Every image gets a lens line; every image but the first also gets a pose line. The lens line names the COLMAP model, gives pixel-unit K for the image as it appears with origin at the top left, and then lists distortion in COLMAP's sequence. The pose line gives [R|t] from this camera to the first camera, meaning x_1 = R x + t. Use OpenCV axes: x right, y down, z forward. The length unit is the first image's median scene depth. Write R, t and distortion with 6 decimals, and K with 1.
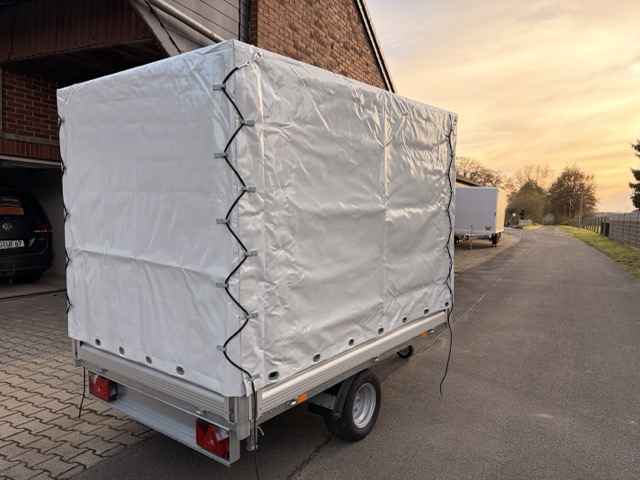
lens RADIAL K [[477.8, 0, 321.3], [0, 477.8, 241.9], [0, 0, 1]] dist [0.093828, -0.094685]
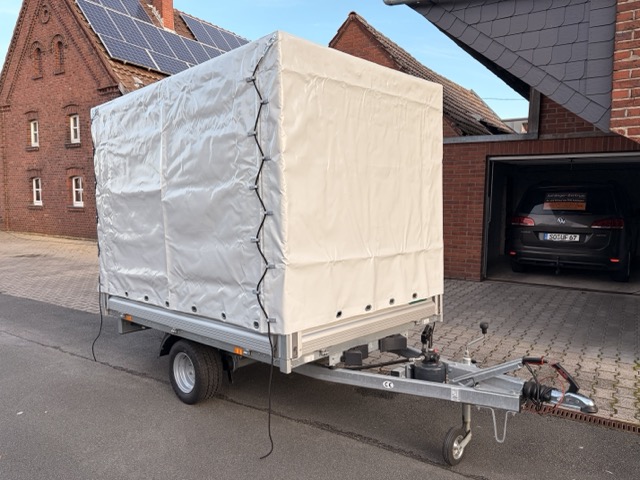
lens RADIAL K [[477.8, 0, 321.3], [0, 477.8, 241.9], [0, 0, 1]] dist [0.093828, -0.094685]
pose [[-0.105741, 0.062341, -0.992438, 1.066832], [-0.072797, 0.994870, 0.070250, -0.049332], [0.991725, 0.079675, -0.100660, 1.334370]]
